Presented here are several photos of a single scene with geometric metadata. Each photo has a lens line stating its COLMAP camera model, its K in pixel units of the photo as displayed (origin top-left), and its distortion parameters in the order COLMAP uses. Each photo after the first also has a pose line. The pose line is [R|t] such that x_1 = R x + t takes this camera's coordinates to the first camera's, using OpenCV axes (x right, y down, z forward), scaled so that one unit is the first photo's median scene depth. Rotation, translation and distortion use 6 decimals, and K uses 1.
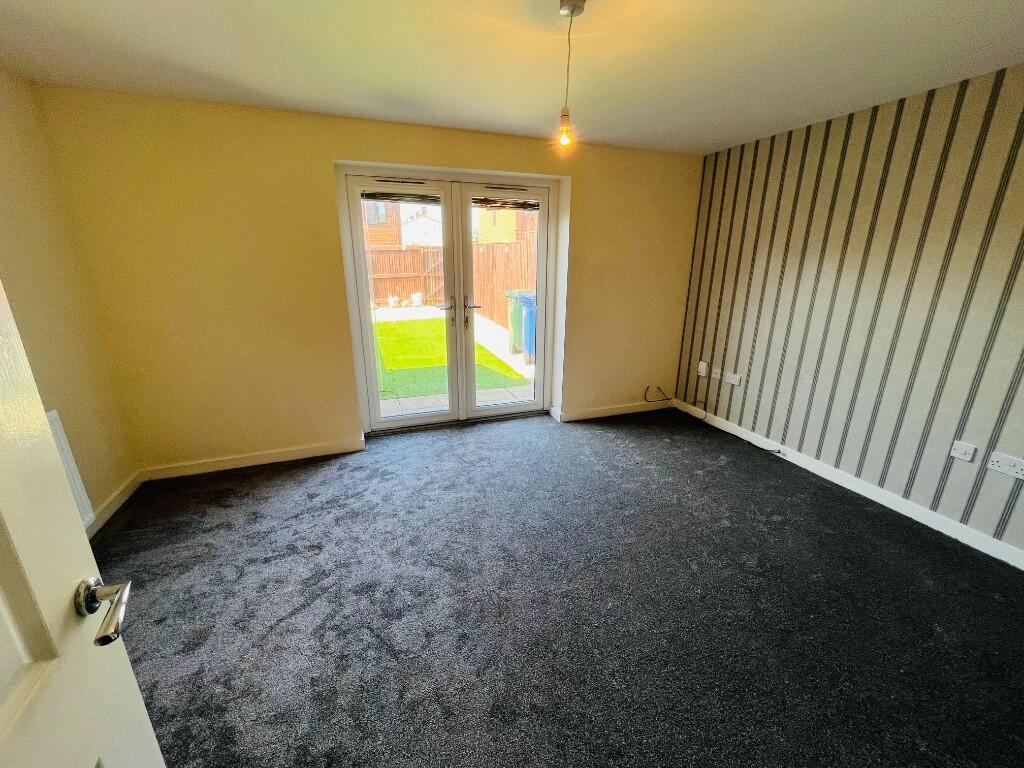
lens RADIAL K [[417.5, 0, 510.1], [0, 417.5, 382.8], [0, 0, 1]] dist [-0.001867, -0.000369]
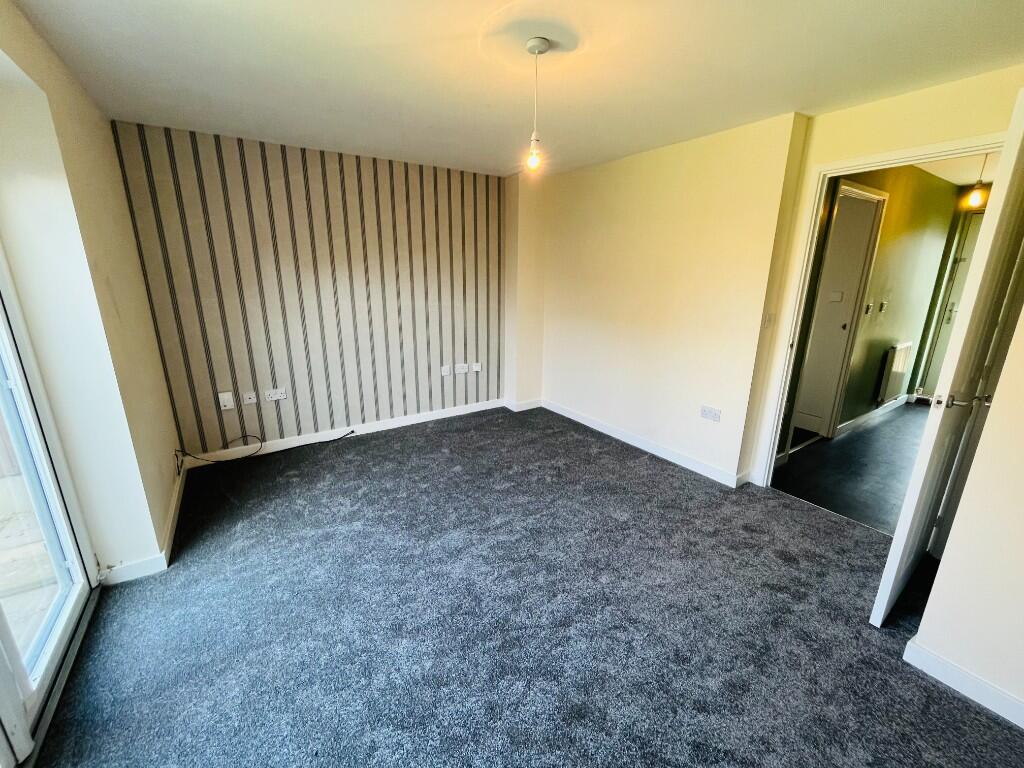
lens RADIAL K [[417.5, 0, 510.1], [0, 417.5, 382.8], [0, 0, 1]] dist [-0.001867, -0.000369]
pose [[-0.225453, -0.256945, 0.939761, -0.473348], [0.273336, 0.909172, 0.314156, -0.189098], [-0.935125, 0.327697, -0.134743, 0.637973]]
